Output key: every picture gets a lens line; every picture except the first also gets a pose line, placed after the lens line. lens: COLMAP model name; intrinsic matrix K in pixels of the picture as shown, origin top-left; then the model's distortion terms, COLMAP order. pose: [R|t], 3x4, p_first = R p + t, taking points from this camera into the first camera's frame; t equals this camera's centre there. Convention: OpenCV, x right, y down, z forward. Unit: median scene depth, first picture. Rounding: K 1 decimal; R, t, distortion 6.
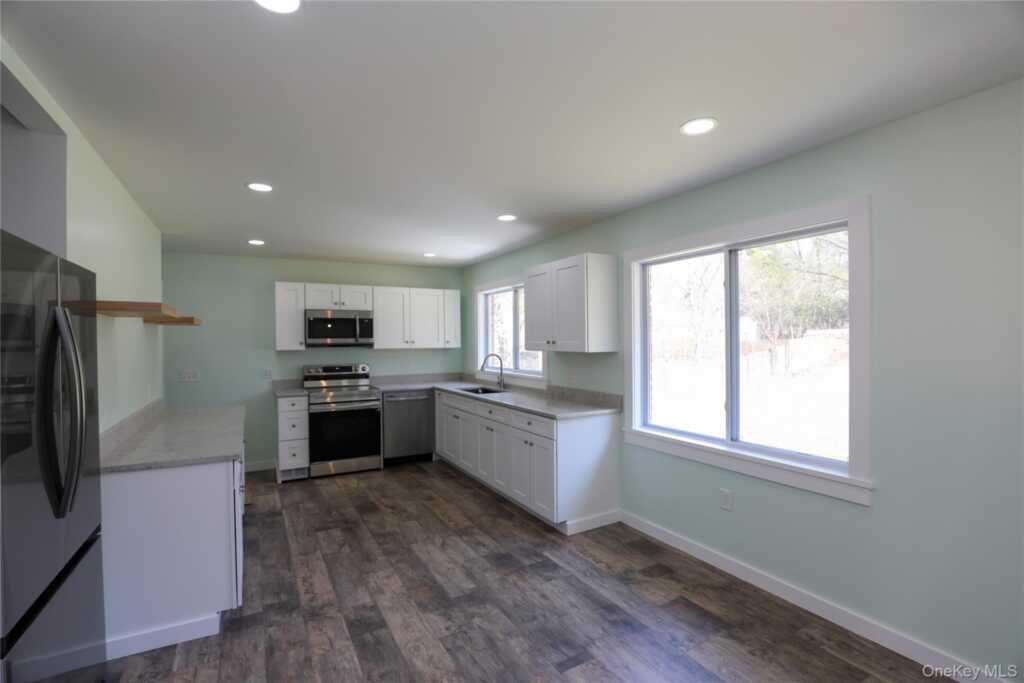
lens RADIAL K [[467.3, 0, 505.4], [0, 467.3, 343.3], [0, 0, 1]] dist [-0.031731, 0.000456]
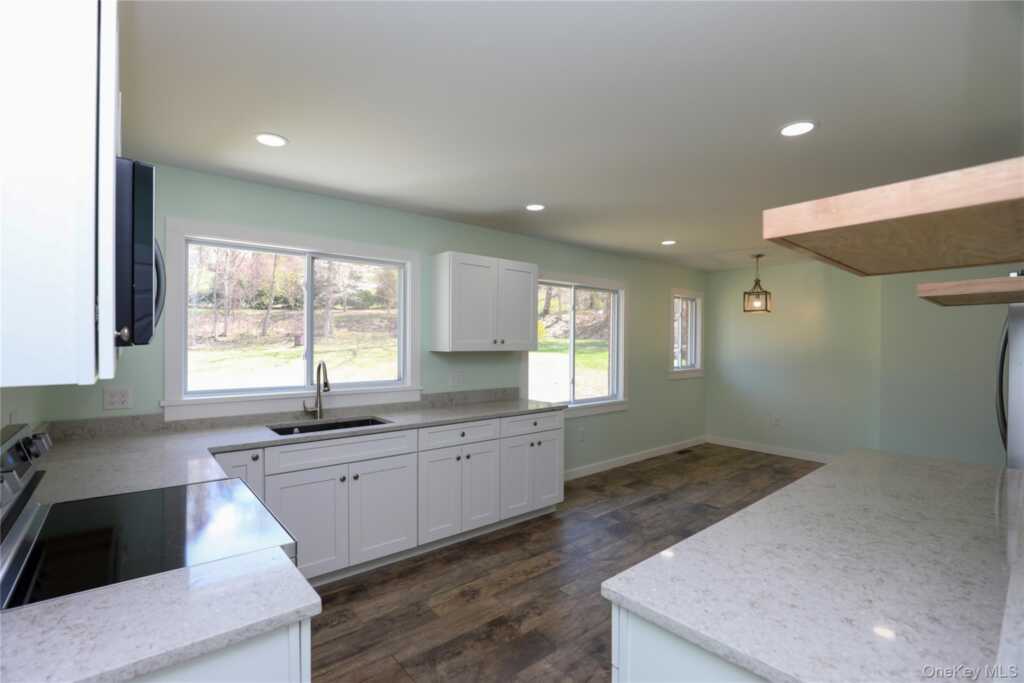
lens RADIAL K [[467.3, 0, 505.4], [0, 467.3, 343.3], [0, 0, 1]] dist [-0.031731, 0.000456]
pose [[-0.193735, 0.012325, 0.980976, -0.972445], [0.007681, 0.999909, -0.011046, 0.013834], [-0.981024, 0.005395, -0.193813, 1.344811]]
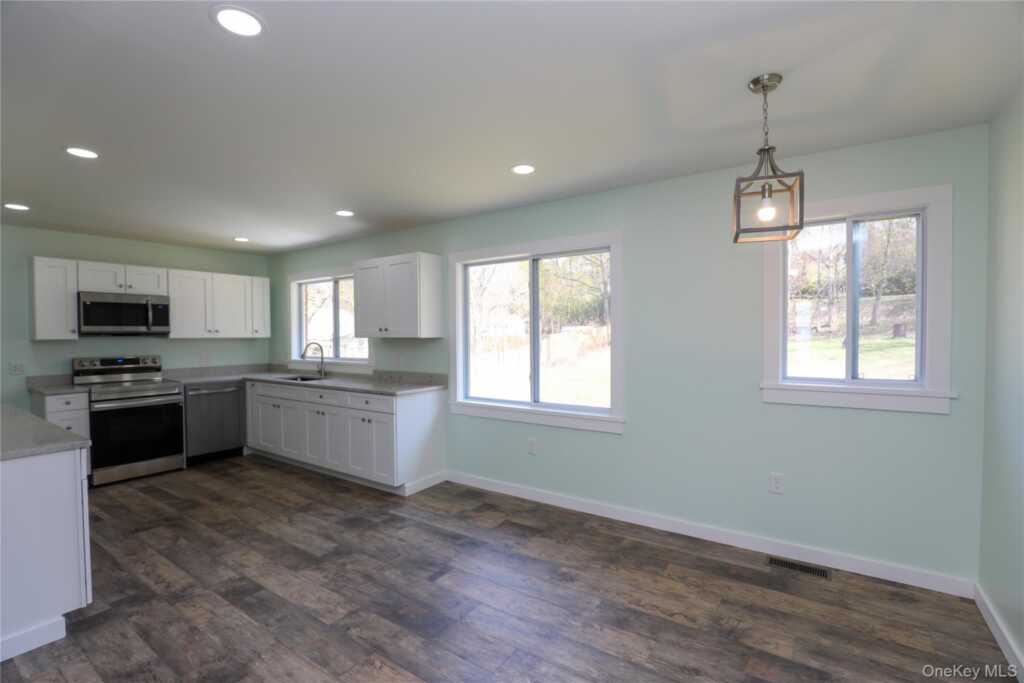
lens RADIAL K [[467.3, 0, 505.4], [0, 467.3, 343.3], [0, 0, 1]] dist [-0.031731, 0.000456]
pose [[0.895267, -0.005892, 0.445492, -0.157001], [0.001861, 0.999953, 0.009486, 0.023519], [-0.445527, -0.007663, 0.895236, -0.140356]]
